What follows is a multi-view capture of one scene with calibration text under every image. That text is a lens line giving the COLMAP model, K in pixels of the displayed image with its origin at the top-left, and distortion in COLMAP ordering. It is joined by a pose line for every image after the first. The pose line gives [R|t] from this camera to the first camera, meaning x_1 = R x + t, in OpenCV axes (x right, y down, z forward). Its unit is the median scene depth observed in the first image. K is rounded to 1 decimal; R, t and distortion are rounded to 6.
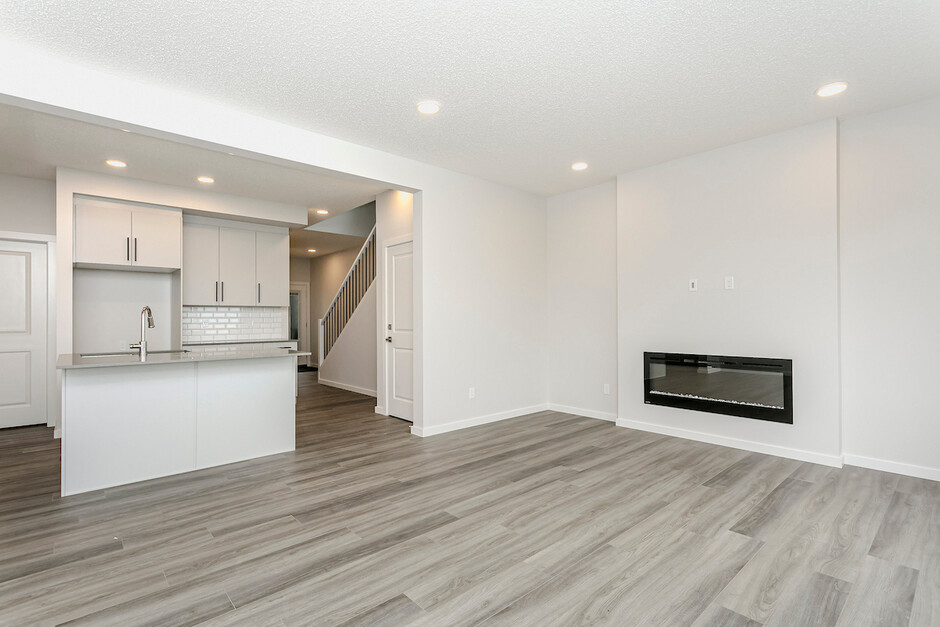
lens RADIAL K [[445.2, 0, 463.0], [0, 445.2, 317.3], [0, 0, 1]] dist [0.003371, 0.001529]
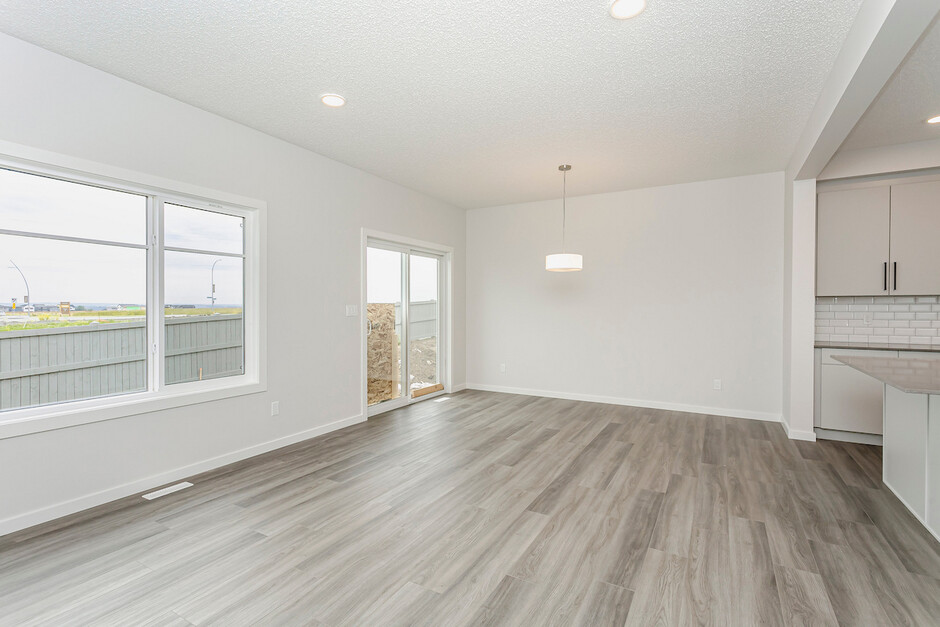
lens RADIAL K [[445.2, 0, 462.9], [0, 445.2, 316.4], [0, 0, 1]] dist [0.003371, 0.001529]
pose [[-0.949119, 0.010254, -0.314749, 0.351220], [0.005317, 0.999849, 0.016539, -0.018089], [0.314871, 0.014024, -0.949031, 1.483818]]
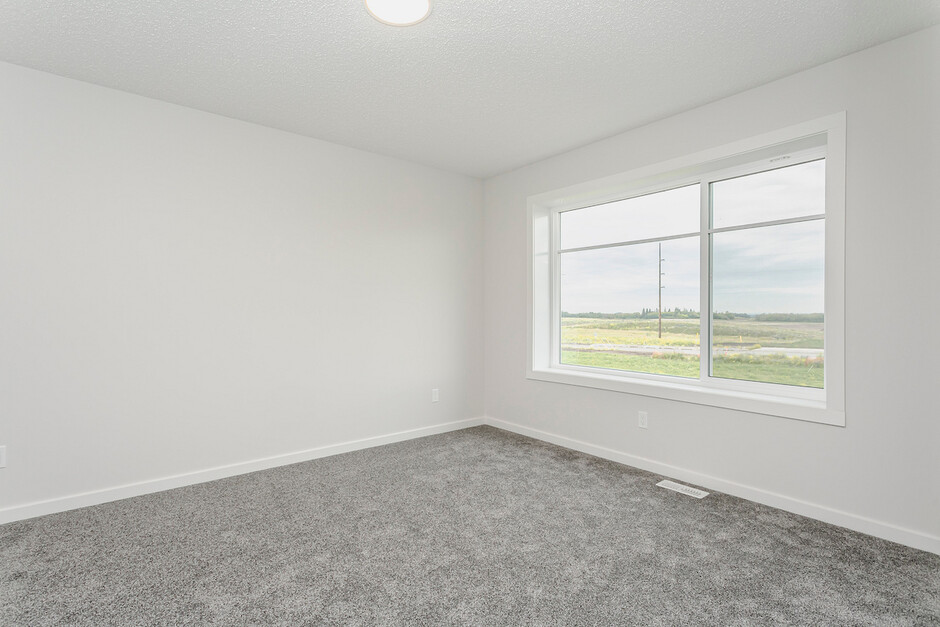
lens RADIAL K [[445.2, 0, 471.5], [0, 445.2, 311.9], [0, 0, 1]] dist [0.003371, 0.001529]
pose [[0.046424, -0.002384, 0.998919, -0.233276], [0.002005, 0.999995, 0.002294, 0.004366], [-0.998920, 0.001896, 0.046428, 0.828091]]
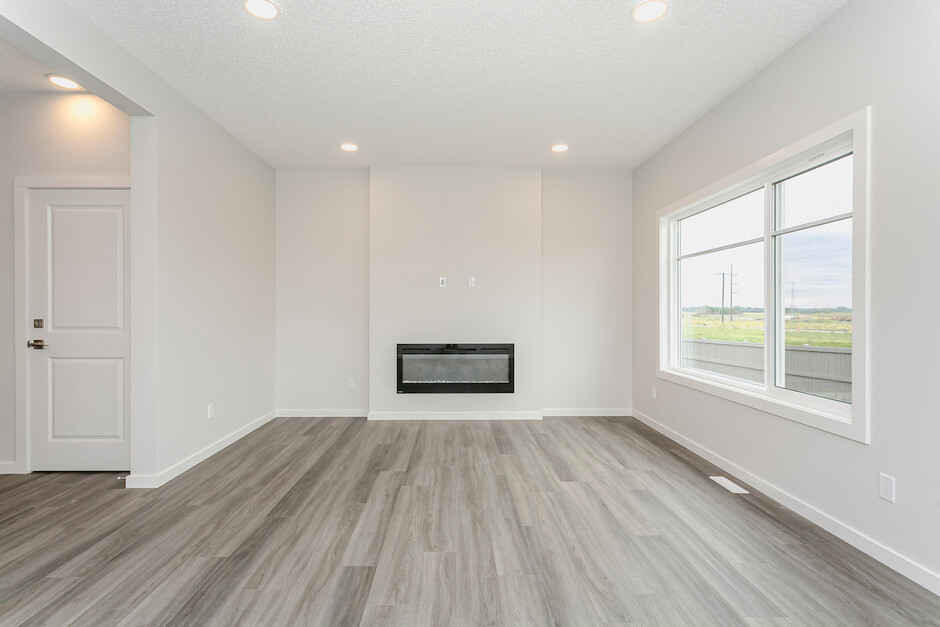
lens RADIAL K [[445.2, 0, 455.5], [0, 445.2, 313.3], [0, 0, 1]] dist [0.003371, 0.001529]
pose [[0.658688, 0.003504, 0.752408, -0.386191], [-0.007664, 0.999969, 0.002052, 0.004023], [-0.752378, -0.007118, 0.658694, 0.290813]]
